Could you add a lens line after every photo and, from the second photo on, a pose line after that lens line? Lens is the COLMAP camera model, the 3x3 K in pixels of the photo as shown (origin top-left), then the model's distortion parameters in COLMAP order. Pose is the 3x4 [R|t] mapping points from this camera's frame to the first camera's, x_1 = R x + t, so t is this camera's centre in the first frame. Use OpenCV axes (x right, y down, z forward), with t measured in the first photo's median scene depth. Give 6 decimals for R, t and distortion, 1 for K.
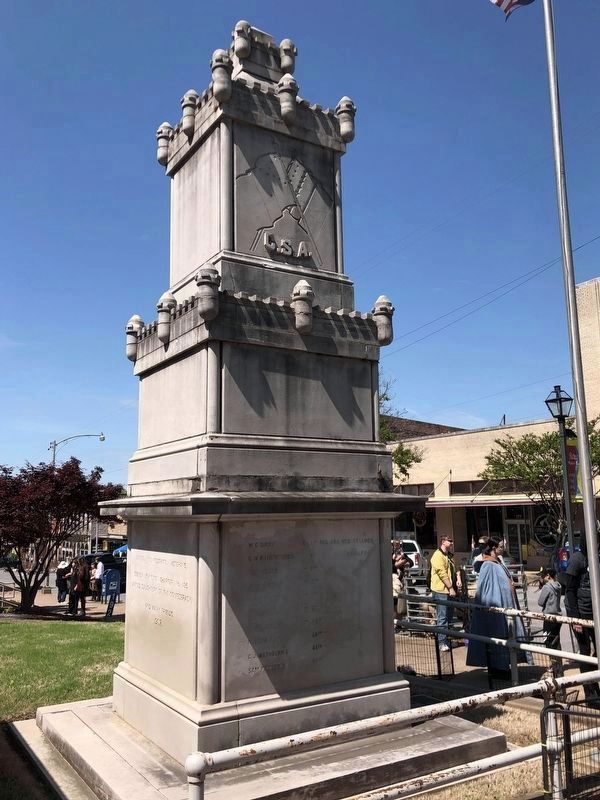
lens RADIAL K [[689.0, 0, 300.3], [0, 689.0, 403.6], [0, 0, 1]] dist [0.005609, 0.020993]
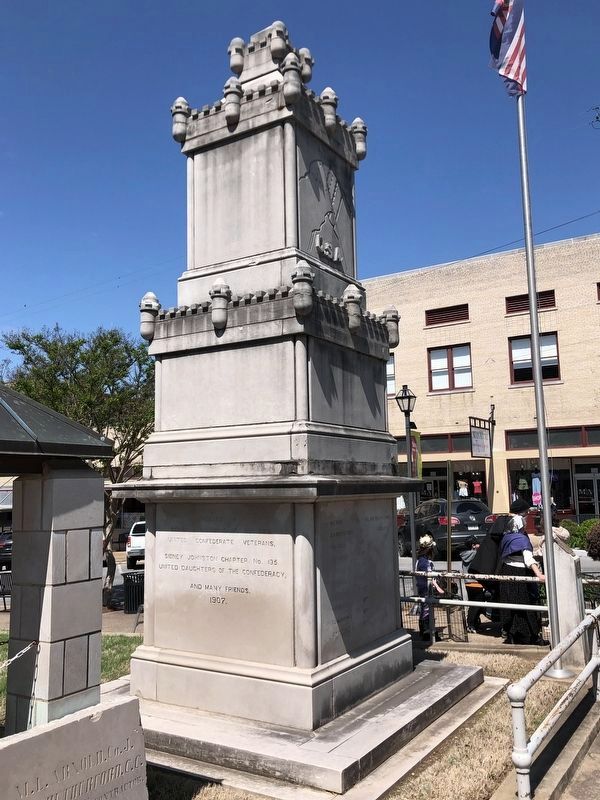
lens RADIAL K [[689.0, 0, 306.1], [0, 689.0, 408.4], [0, 0, 1]] dist [0.005609, 0.020993]
pose [[0.897766, 0.047027, 0.437954, -0.548234], [-0.061932, 0.997884, 0.019804, 0.001940], [-0.436096, -0.044903, 0.898779, 0.029717]]
